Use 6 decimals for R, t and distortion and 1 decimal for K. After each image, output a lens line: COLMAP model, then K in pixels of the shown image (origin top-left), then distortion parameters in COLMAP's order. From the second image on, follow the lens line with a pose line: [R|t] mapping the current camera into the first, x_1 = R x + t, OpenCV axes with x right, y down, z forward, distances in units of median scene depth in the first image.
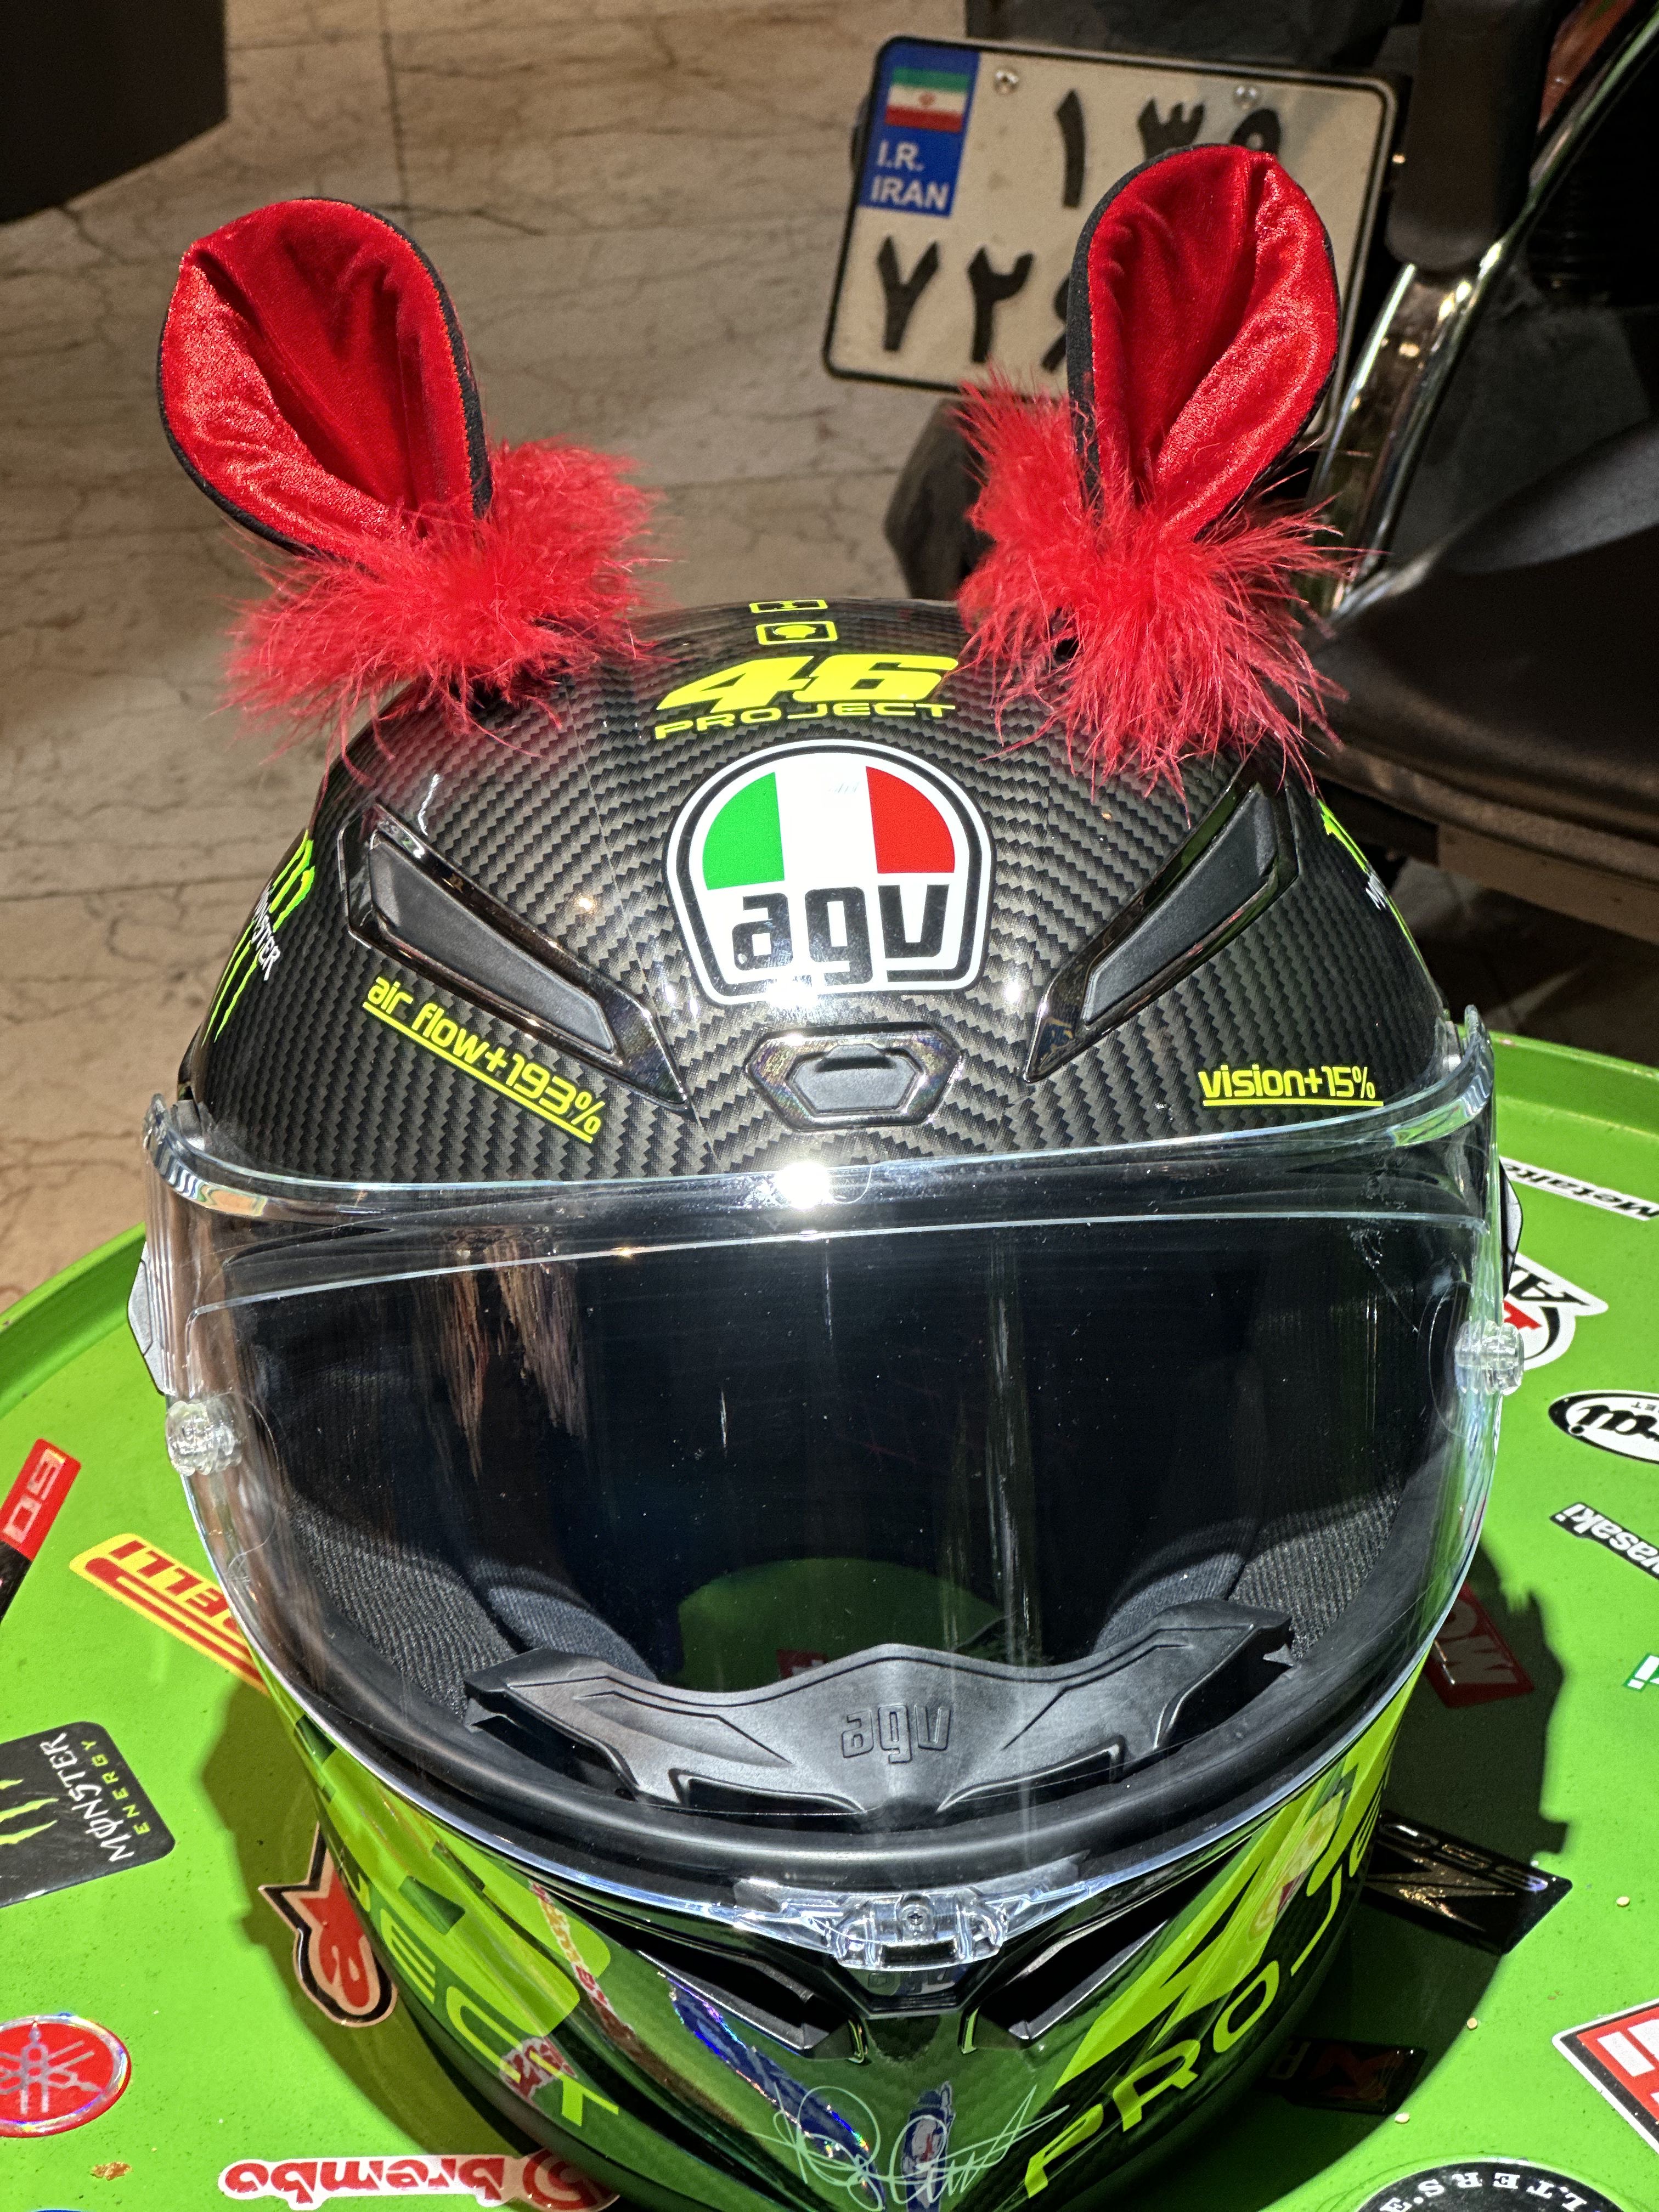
lens RADIAL K [[5058.3, 0, 835.0], [0, 5058.3, 1114.1], [0, 0, 1]] dist [-0.165101, 6.581701]
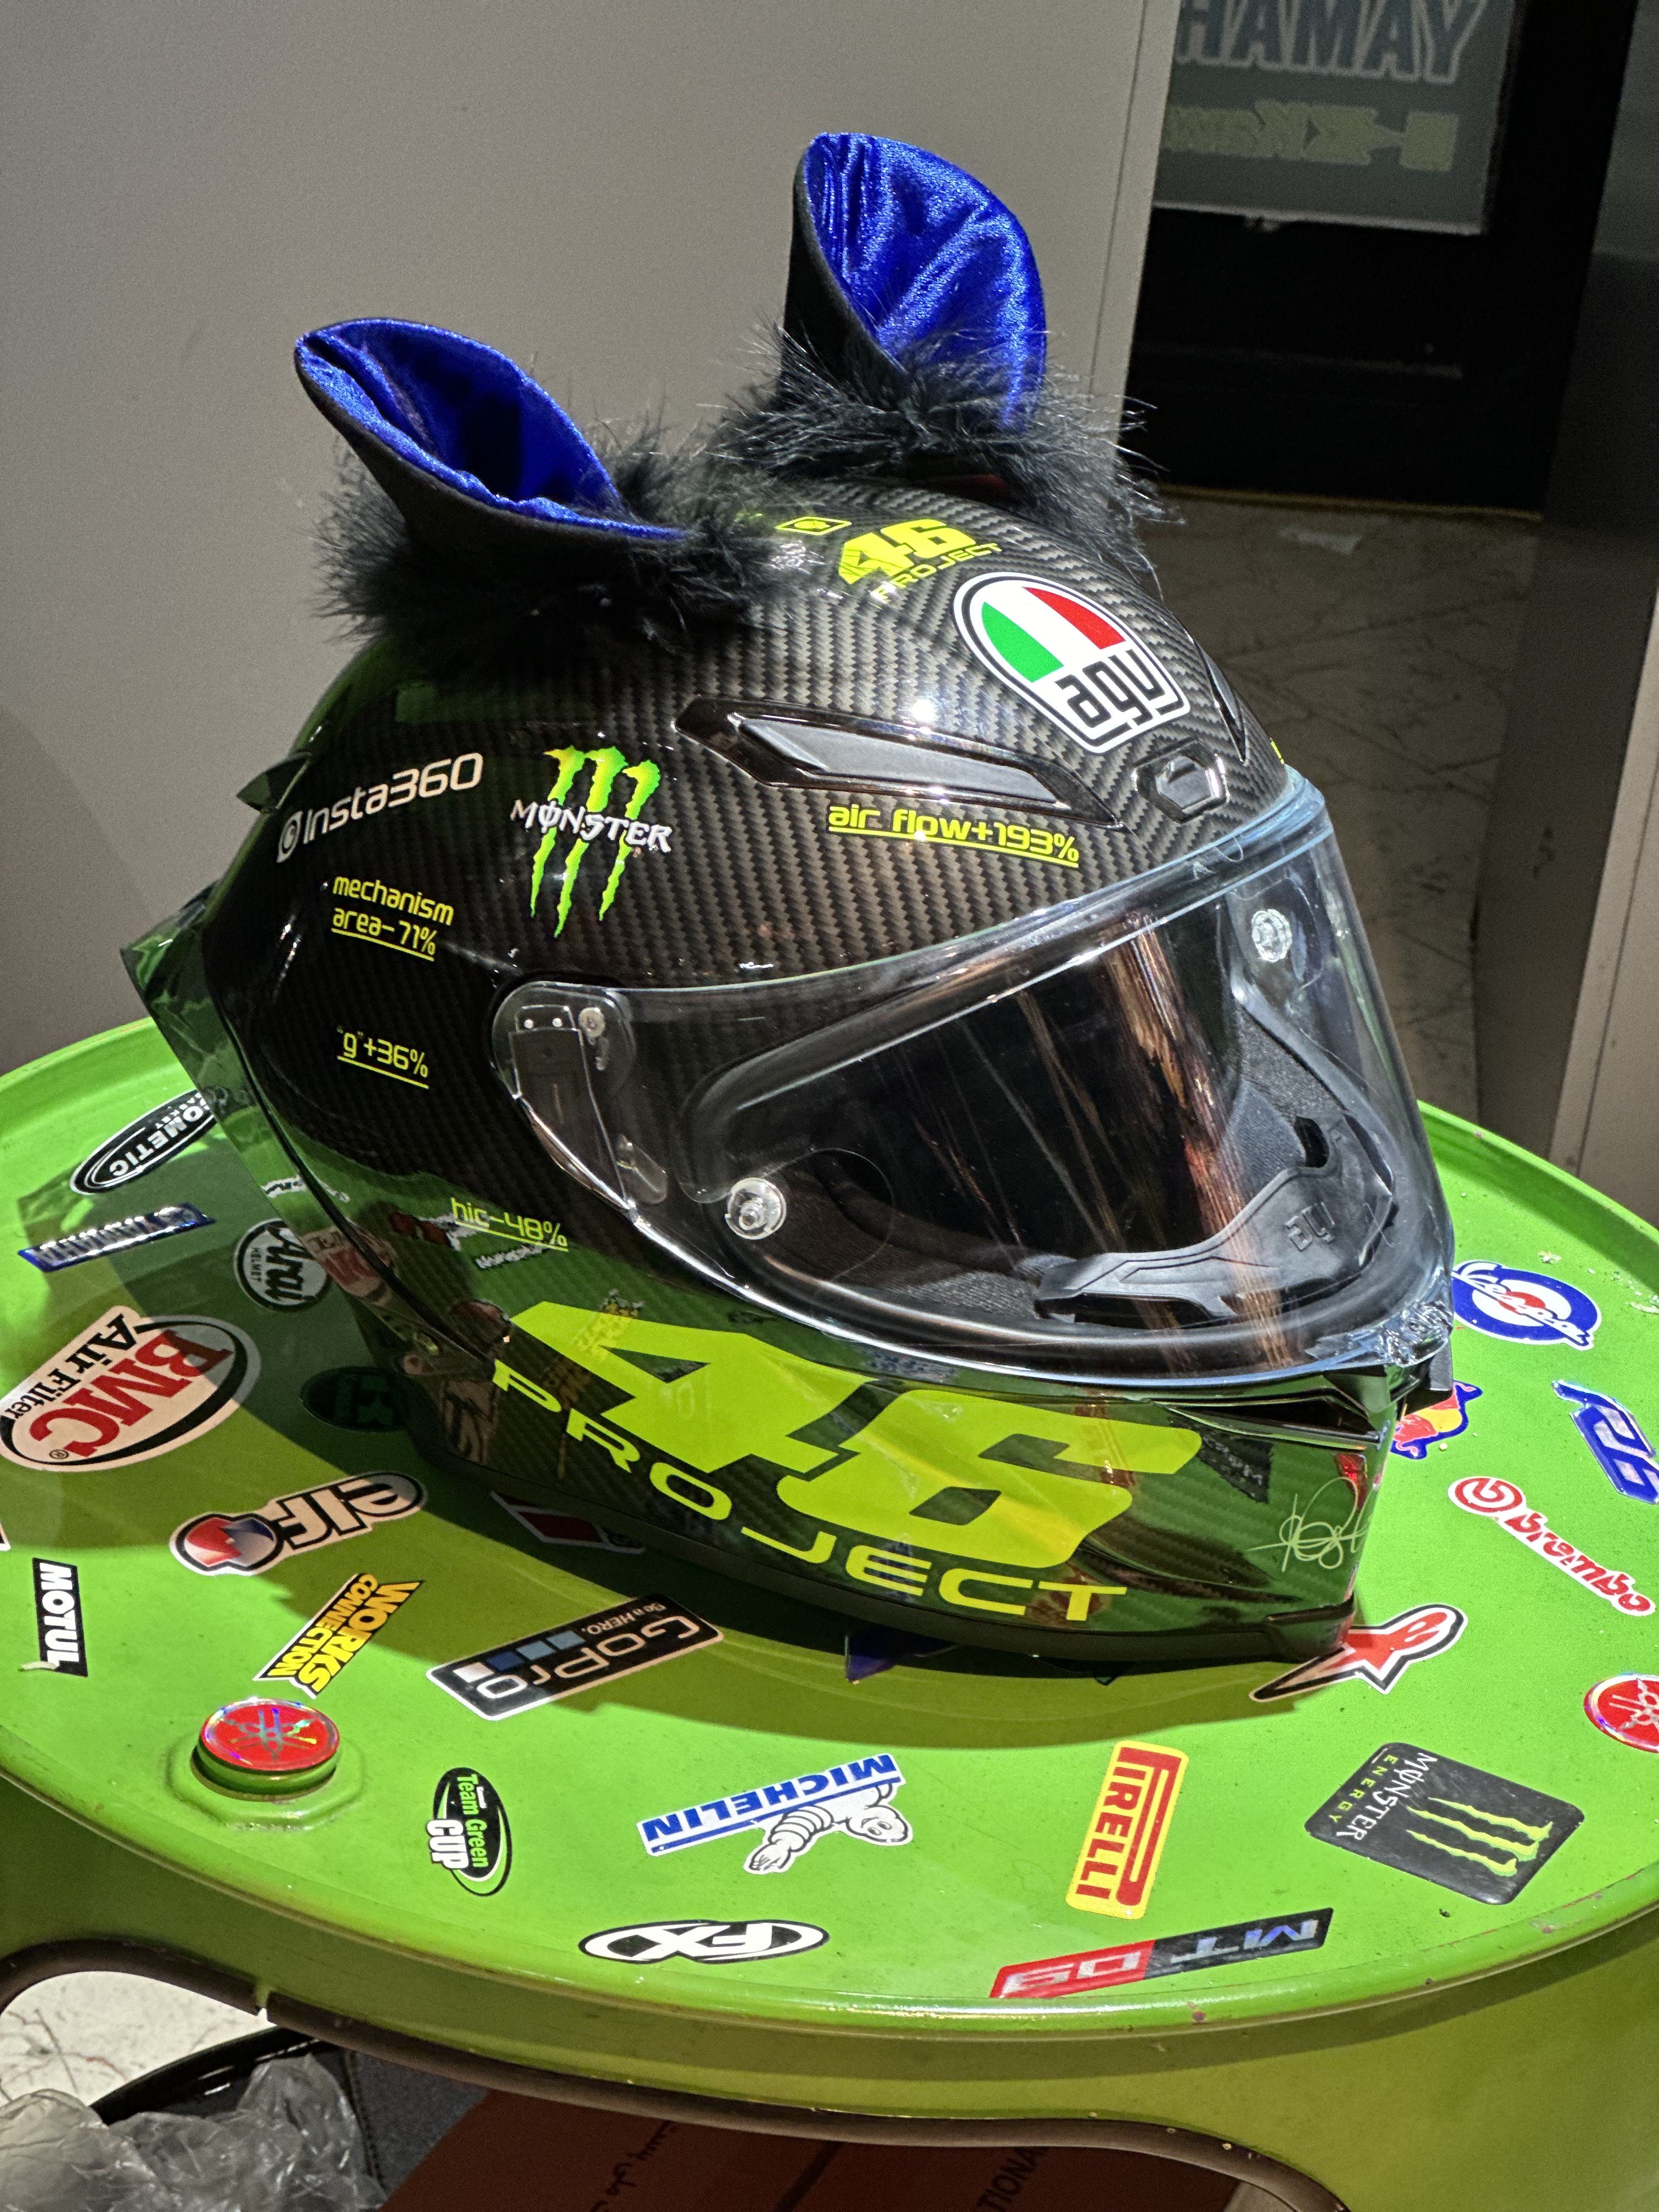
lens RADIAL K [[5058.3, 0, 835.0], [0, 5058.3, 1114.1], [0, 0, 1]] dist [-0.165101, 6.581701]
pose [[0.614778, -0.239754, 0.751376, -1.117079], [0.269260, 0.959240, 0.085772, -0.064345], [-0.741314, 0.149585, 0.654276, 0.165085]]
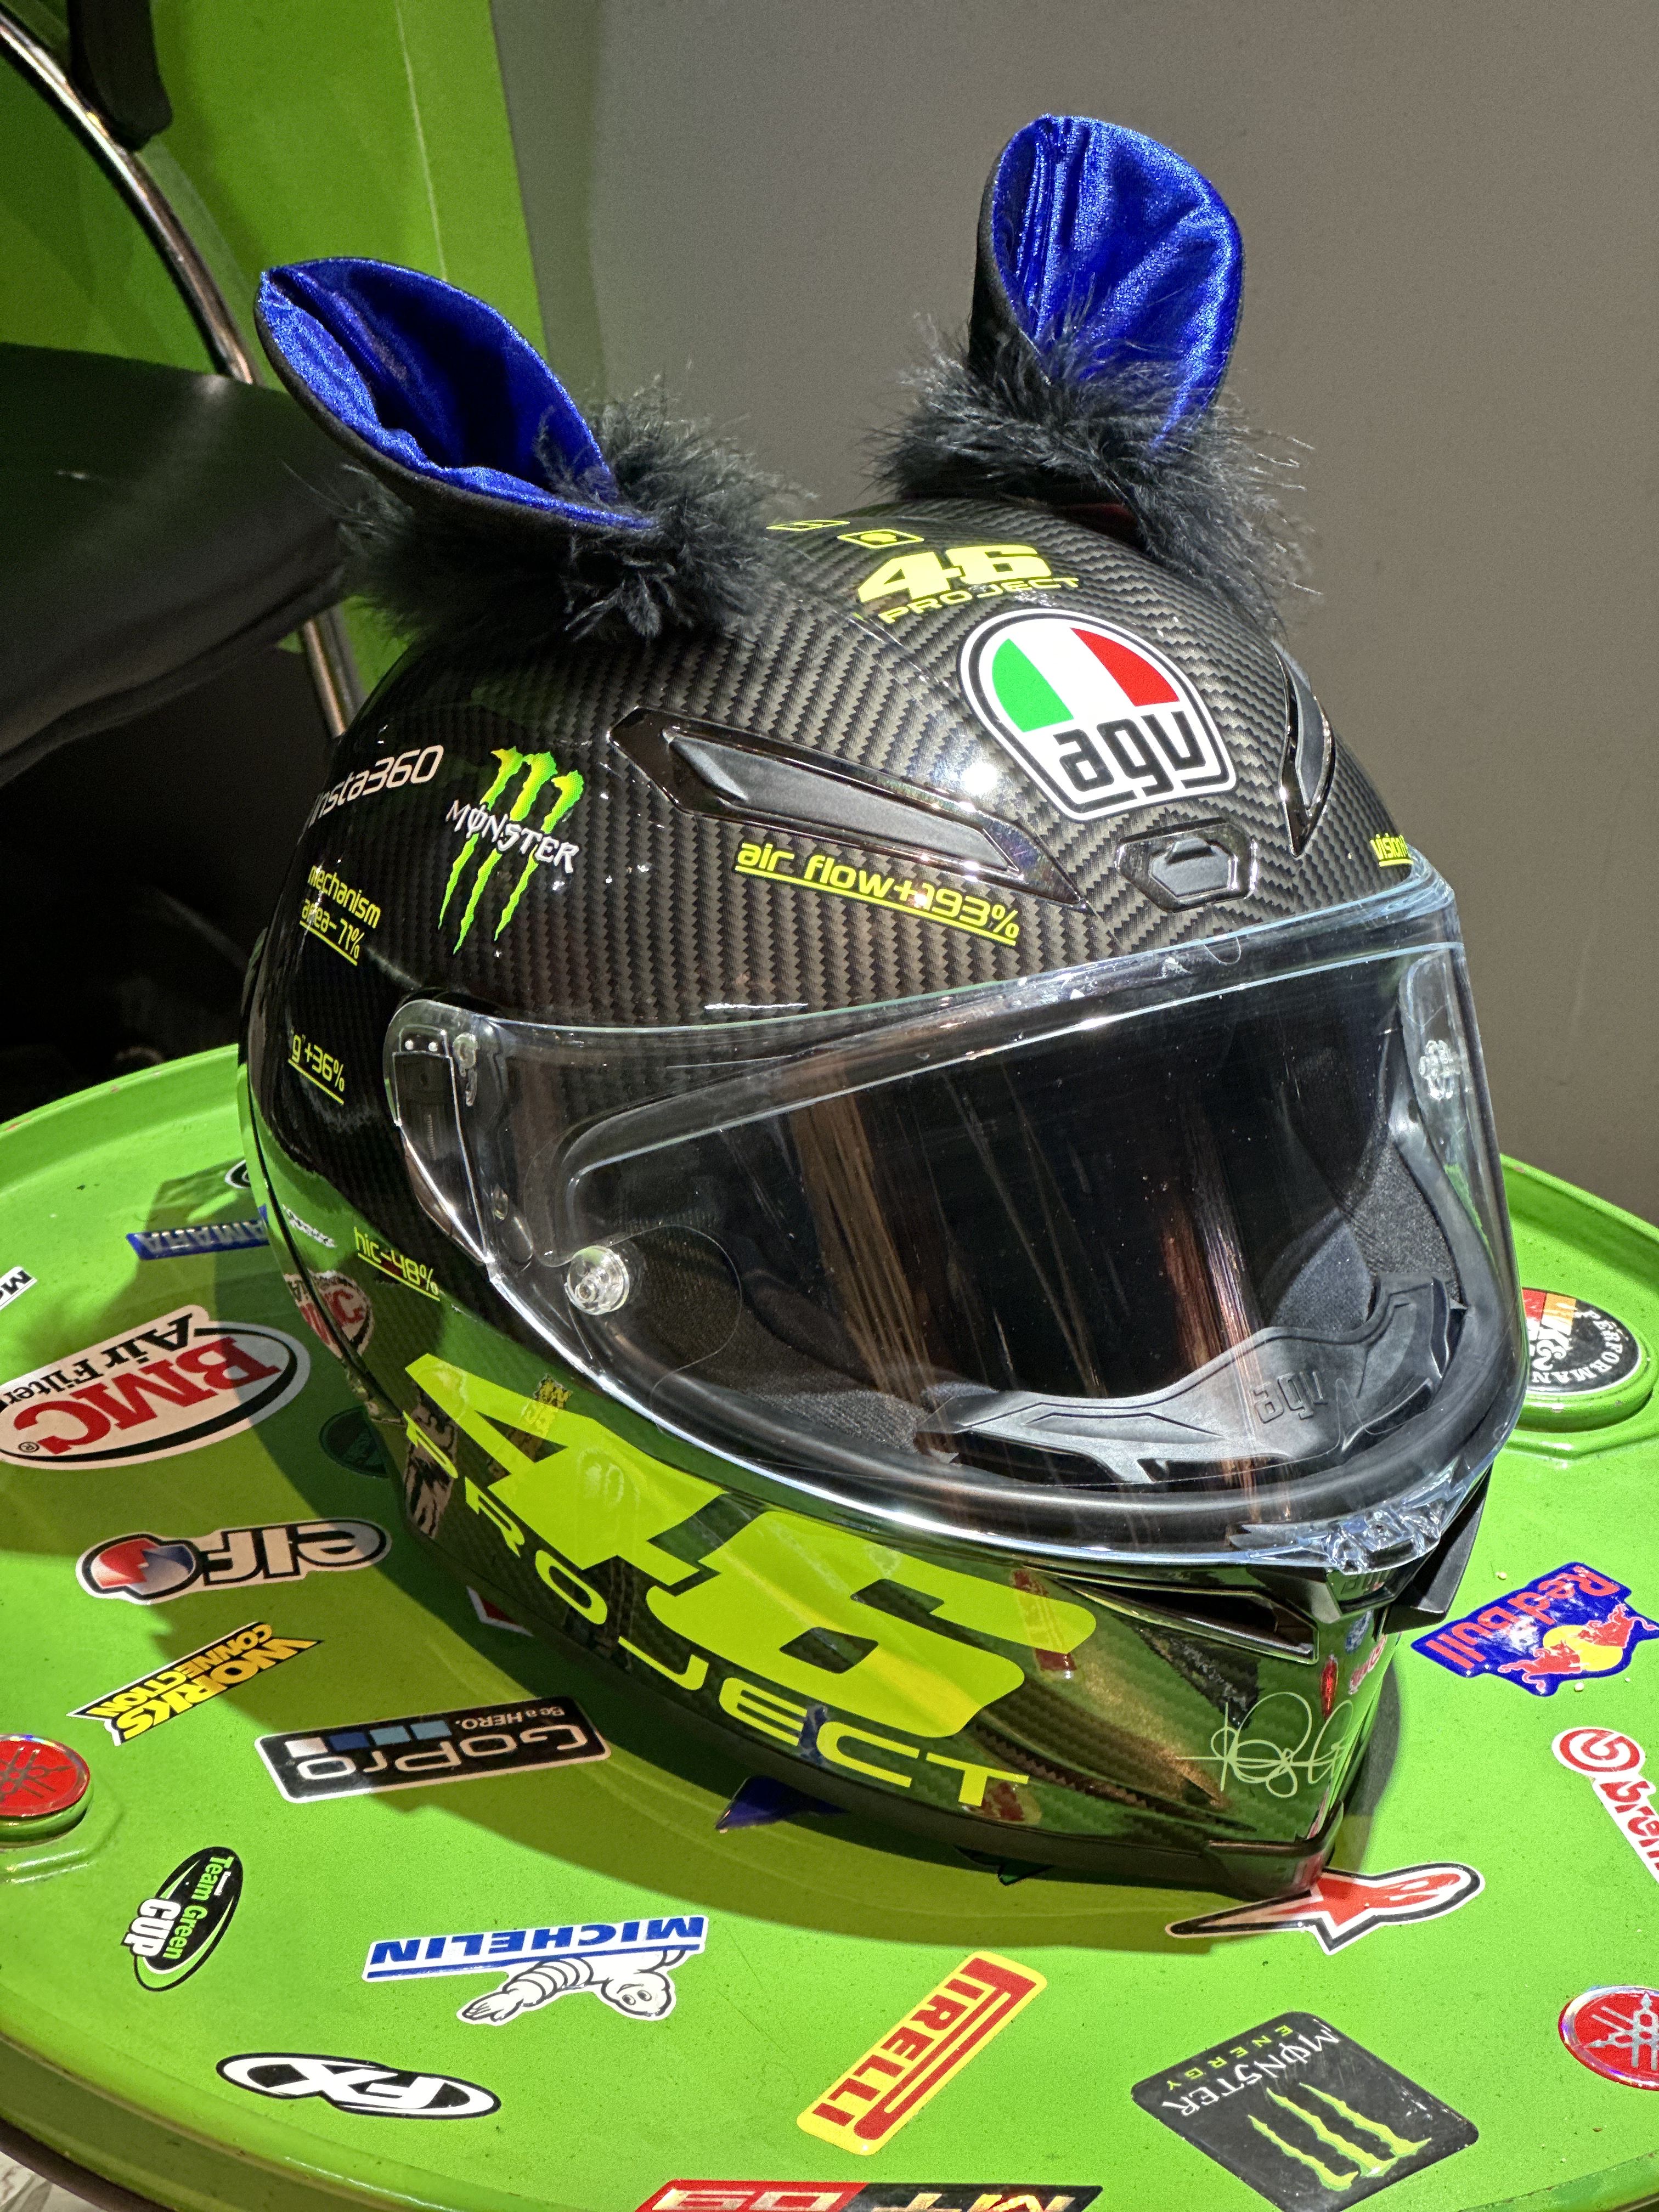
lens RADIAL K [[5007.7, 0, 777.1], [0, 5007.7, 1098.7], [0, 0, 1]] dist [0.157733, 0.404735]
pose [[0.838200, -0.128402, 0.530032, -0.718095], [0.150839, 0.988558, 0.000943, 0.031531], [-0.524088, 0.079158, 0.847977, 0.031023]]
